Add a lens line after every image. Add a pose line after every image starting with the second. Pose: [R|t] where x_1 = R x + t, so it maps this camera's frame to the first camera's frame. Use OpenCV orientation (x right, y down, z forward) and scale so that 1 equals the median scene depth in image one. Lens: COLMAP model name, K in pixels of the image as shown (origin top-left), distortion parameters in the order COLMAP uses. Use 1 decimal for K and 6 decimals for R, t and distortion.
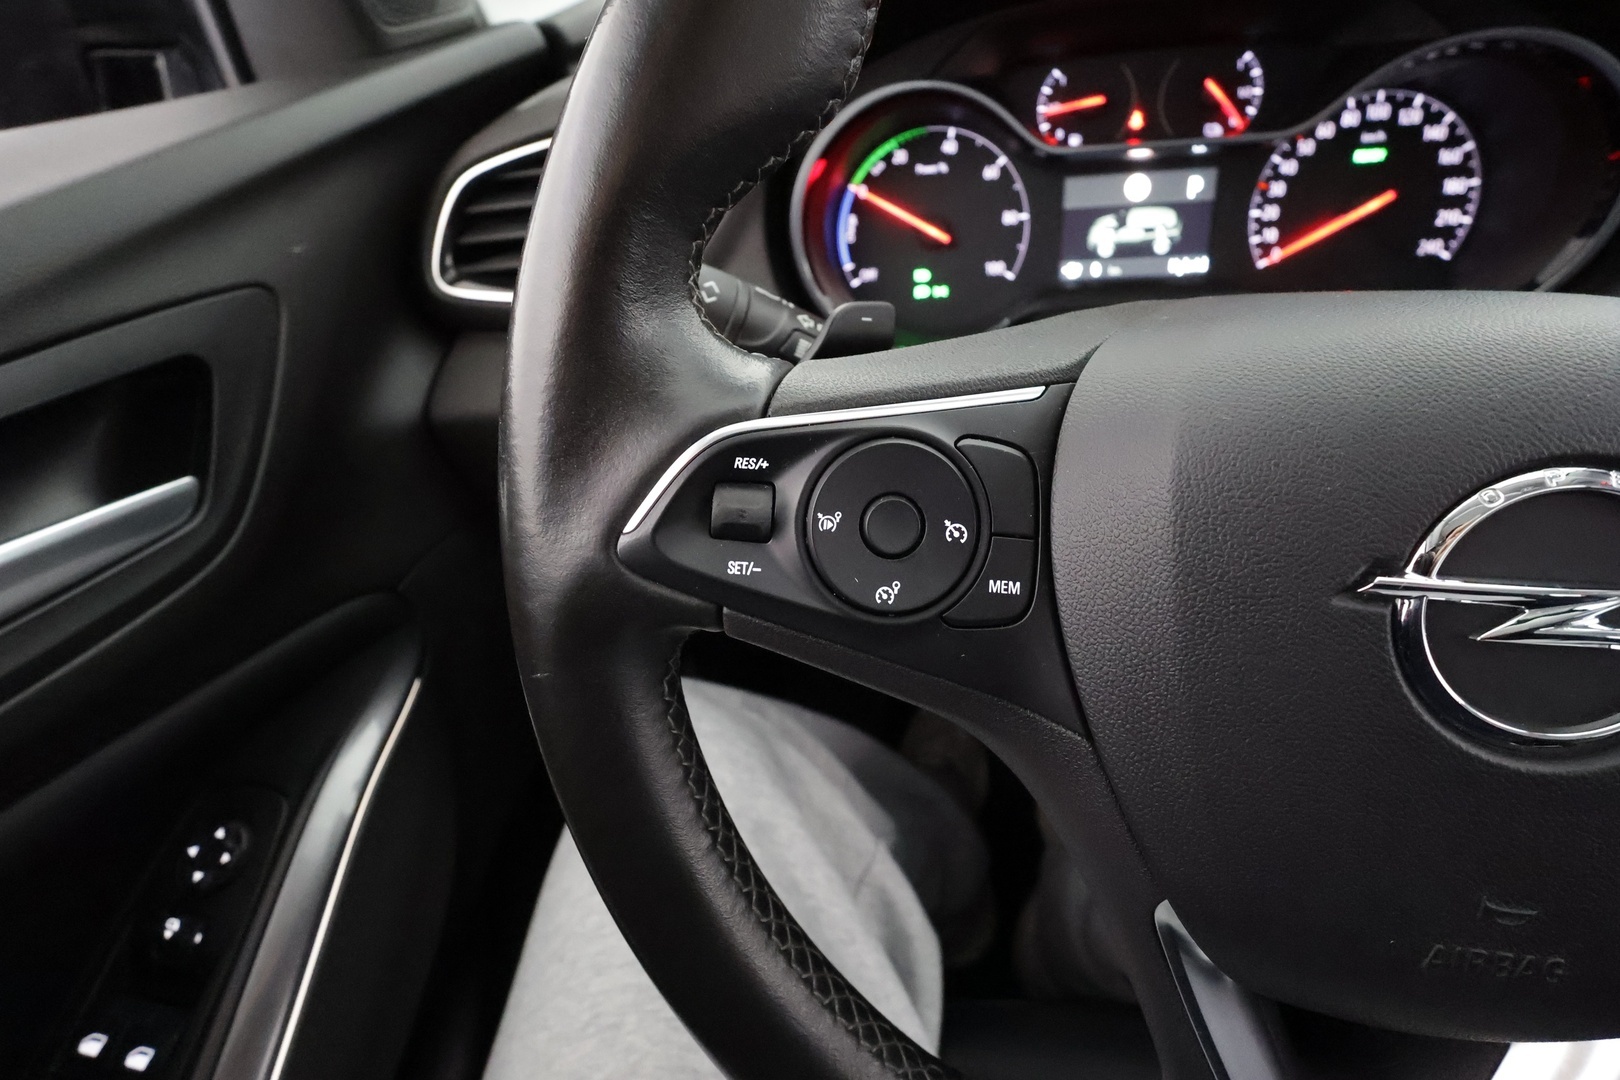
lens RADIAL K [[762.6, 0, 813.1], [0, 762.6, 540.3], [0, 0, 1]] dist [0.000954, -0.000224]
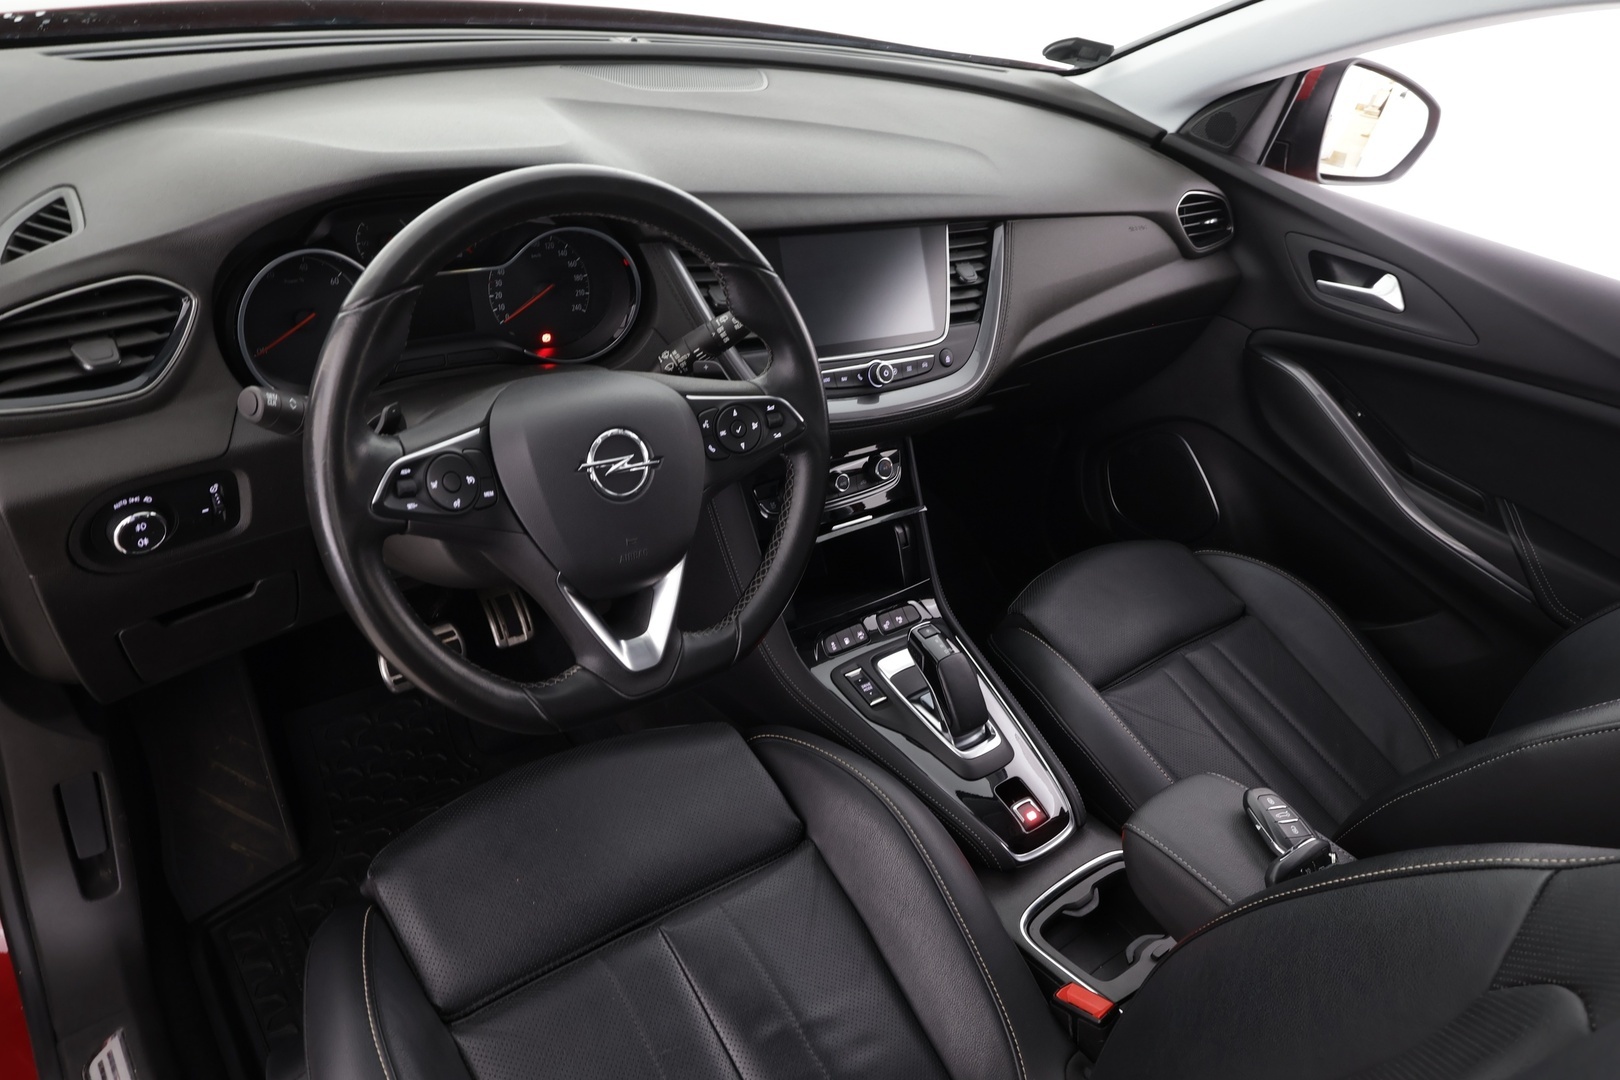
lens RADIAL K [[1037.3, 0, 796.5], [0, 1037.3, 542.6], [0, 0, 1]] dist [0.004487, 0.001976]
pose [[0.673430, -0.248627, 0.696187, -0.816708], [0.245991, 0.963445, 0.106122, 0.047720], [-0.697123, 0.099790, 0.709973, -1.229985]]
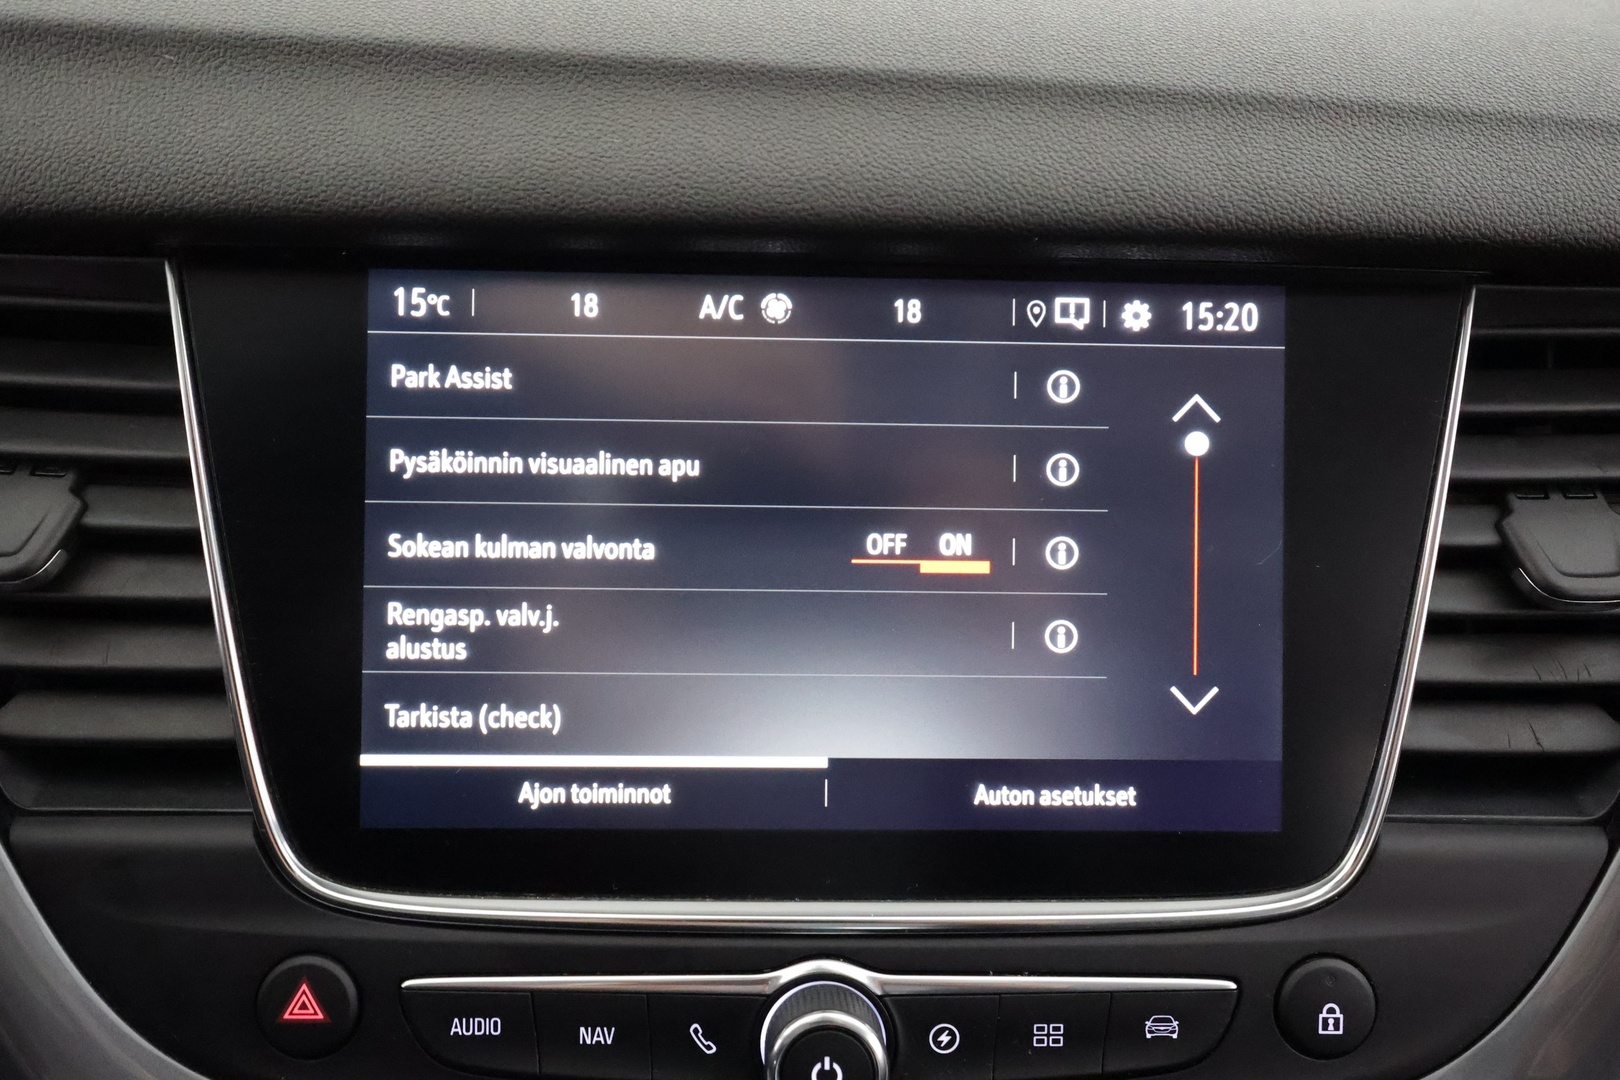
lens RADIAL K [[1099.9, 0, 814.3], [0, 1099.9, 536.9], [0, 0, 1]] dist [0.006263, -0.002883]
pose [[0.966381, -0.023149, 0.256069, 1.357093], [0.046161, 0.995377, -0.084223, -0.254486], [-0.252935, 0.093212, 0.962982, 0.075318]]
